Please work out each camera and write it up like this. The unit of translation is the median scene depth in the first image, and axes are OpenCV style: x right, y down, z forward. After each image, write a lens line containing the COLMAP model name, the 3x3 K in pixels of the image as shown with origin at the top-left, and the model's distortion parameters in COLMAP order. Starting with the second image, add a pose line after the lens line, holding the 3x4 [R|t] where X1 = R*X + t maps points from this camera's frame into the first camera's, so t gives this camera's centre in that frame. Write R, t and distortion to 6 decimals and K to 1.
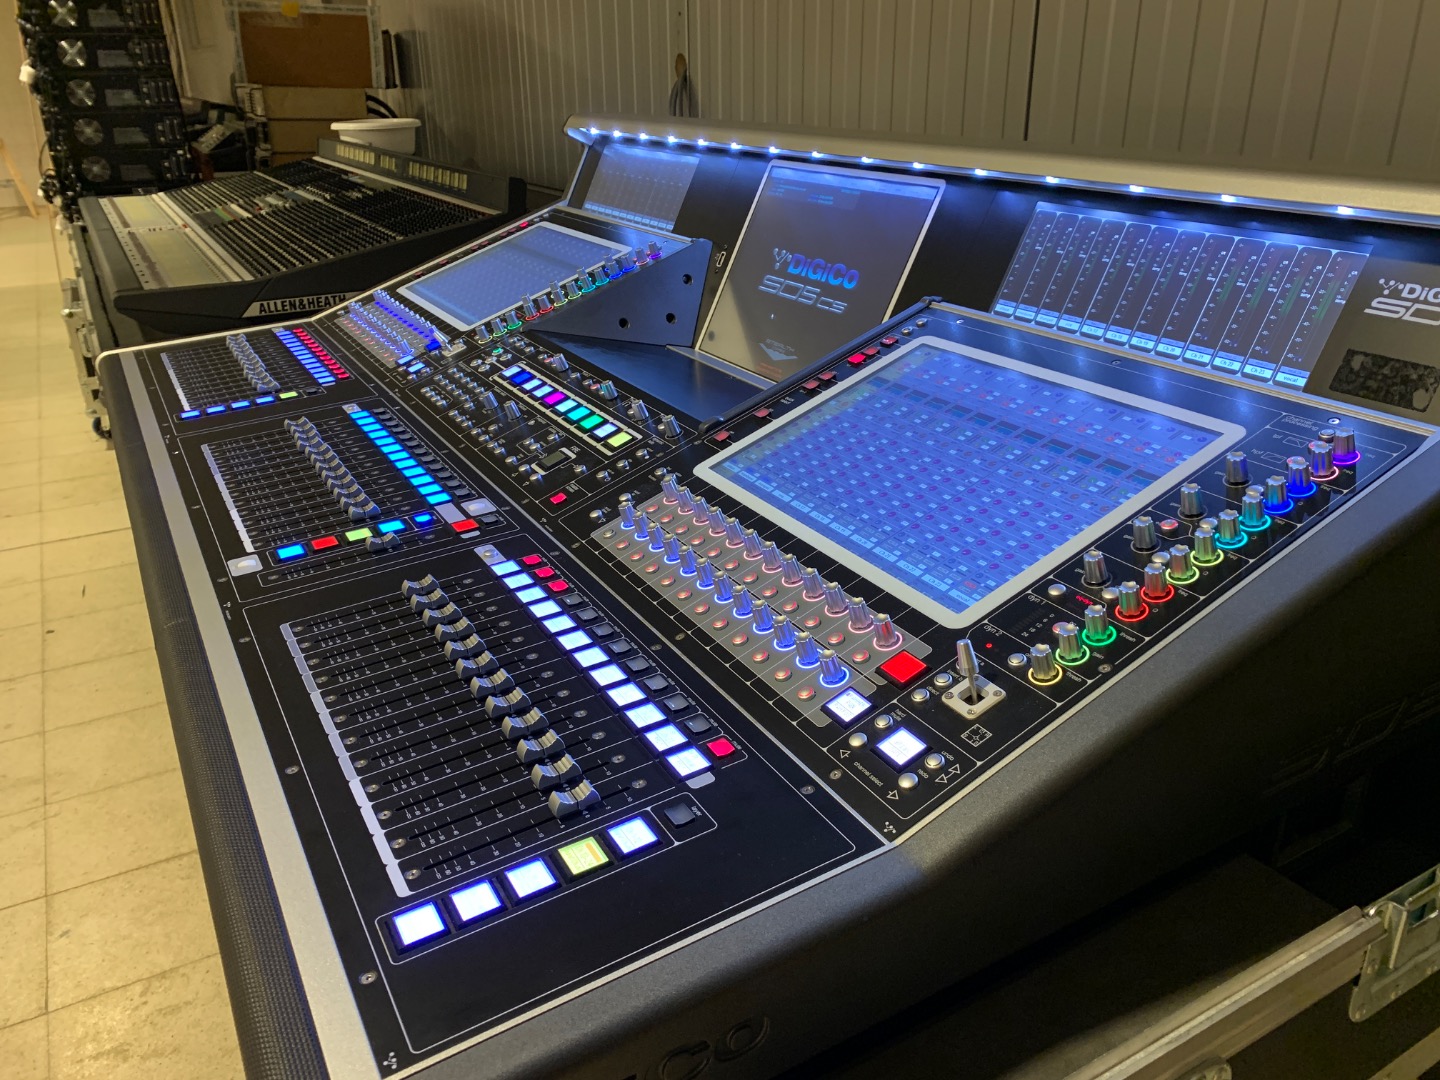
lens RADIAL K [[1100.9, 0, 719.1], [0, 1100.9, 534.8], [0, 0, 1]] dist [0.046672, -0.075282]
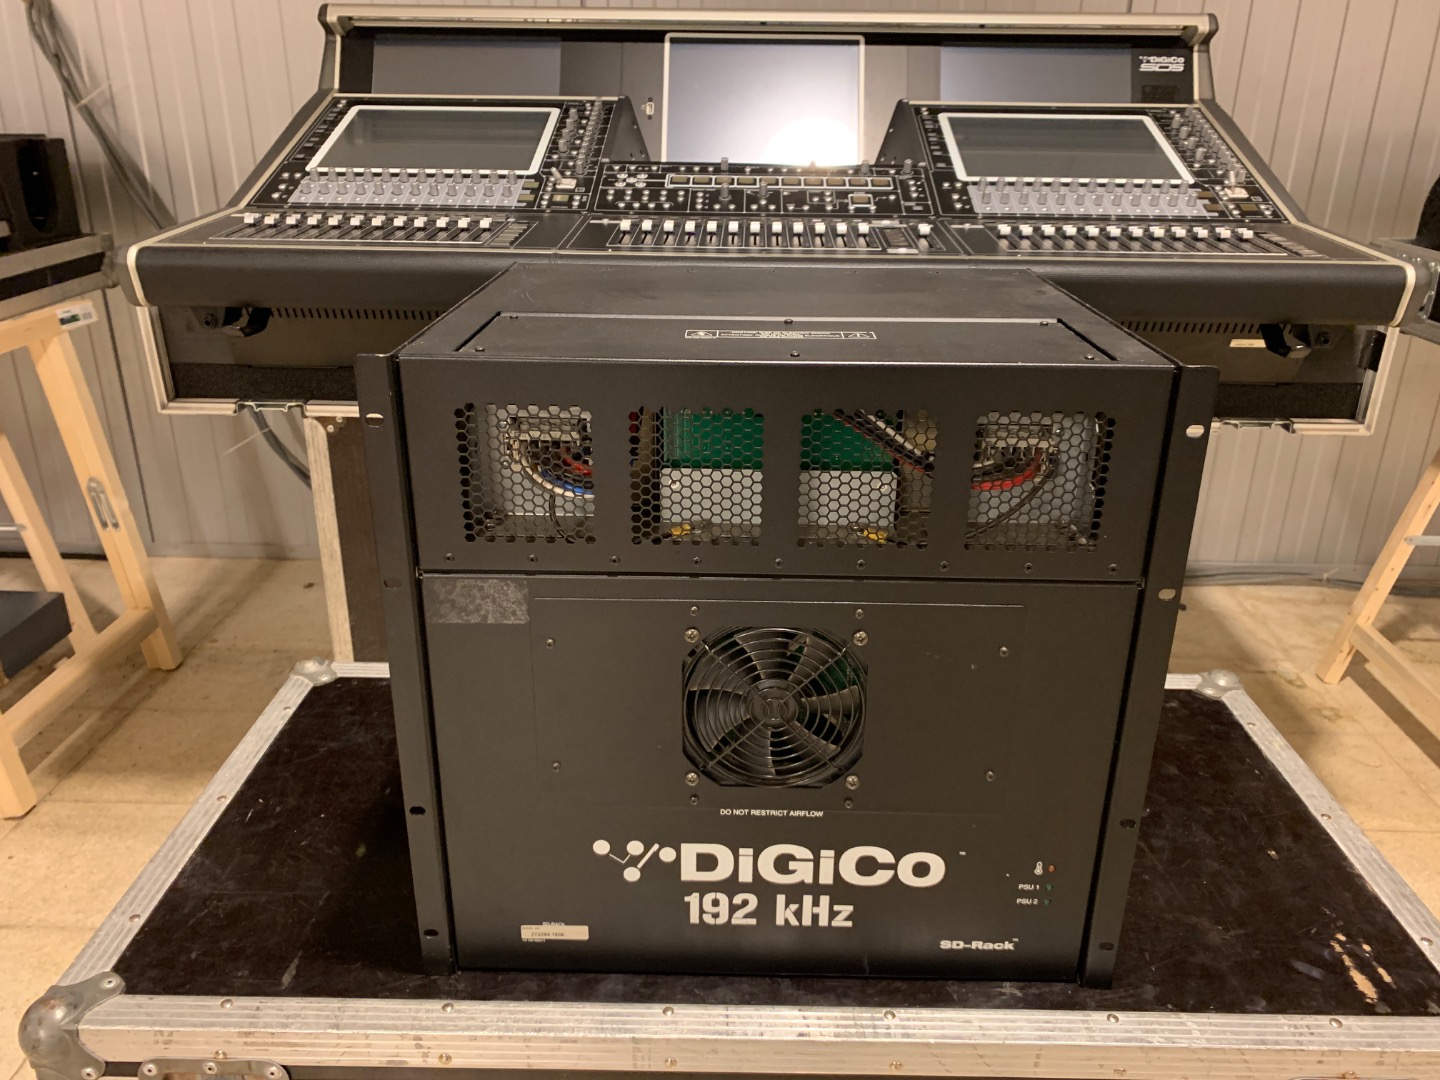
lens RADIAL K [[1100.9, 0, 723.3], [0, 1100.9, 545.1], [0, 0, 1]] dist [0.046672, -0.075282]
pose [[0.515936, -0.309991, 0.798571, -1.879576], [0.317941, 0.934935, 0.157512, 0.635315], [-0.795439, 0.172633, 0.580925, -0.641105]]
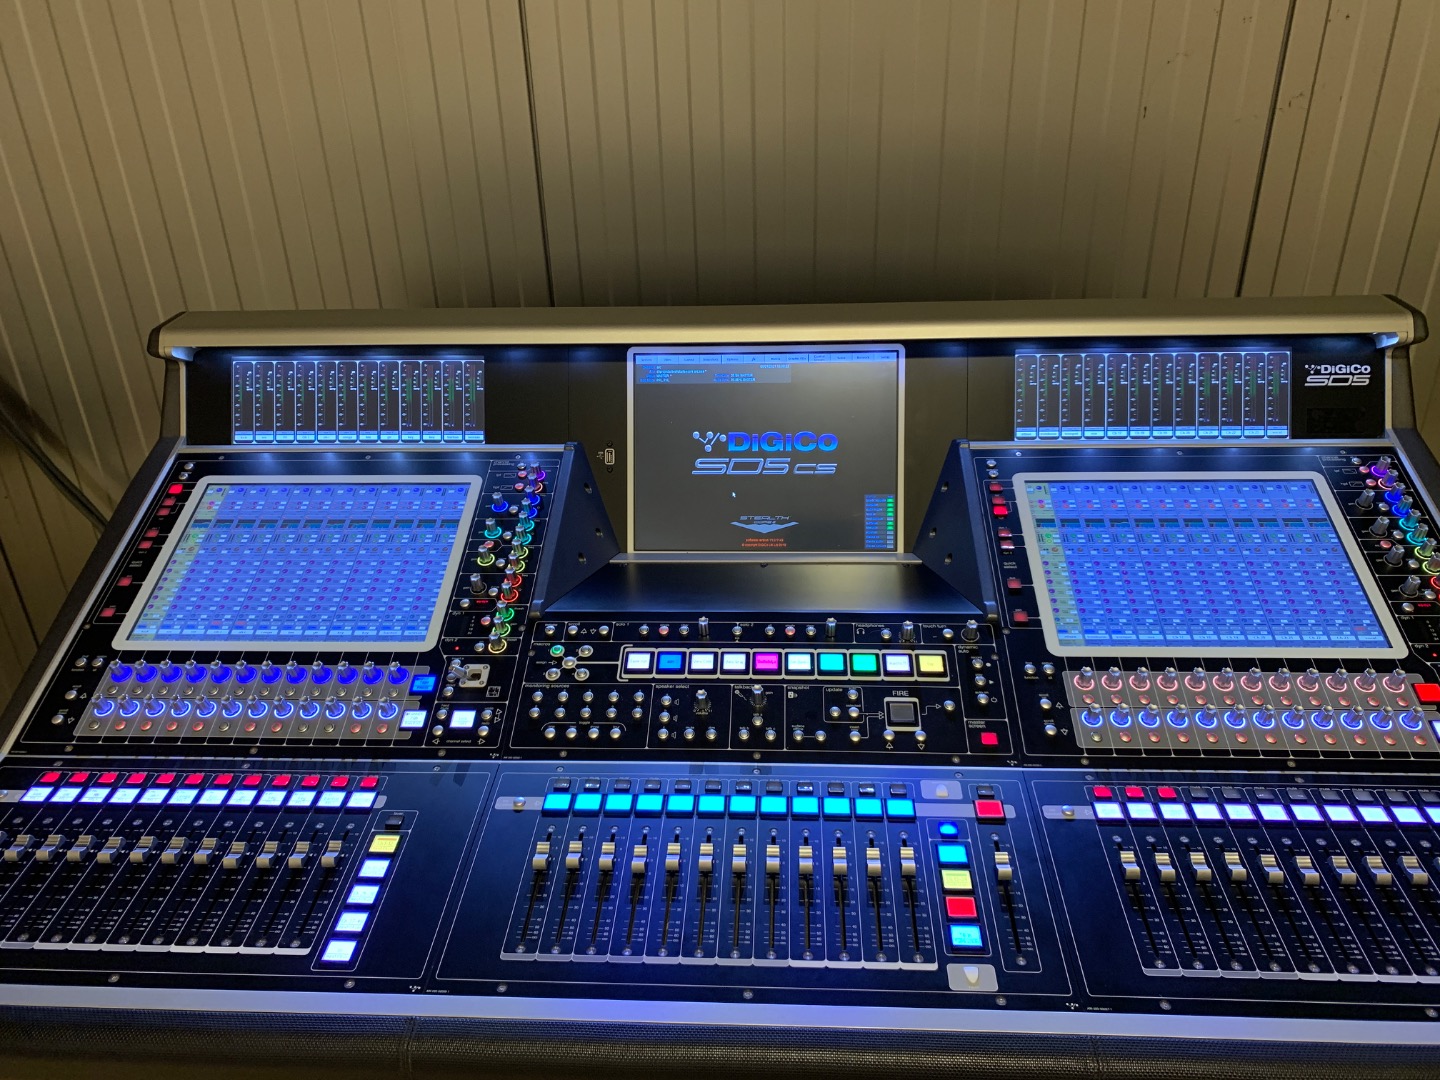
lens RADIAL K [[1100.9, 0, 728.1], [0, 1100.9, 546.0], [0, 0, 1]] dist [0.046672, -0.075282]
pose [[0.540980, -0.395068, 0.742470, -0.779858], [0.350486, 0.908395, 0.227986, -0.303646], [-0.764526, 0.136889, 0.629890, -0.462110]]
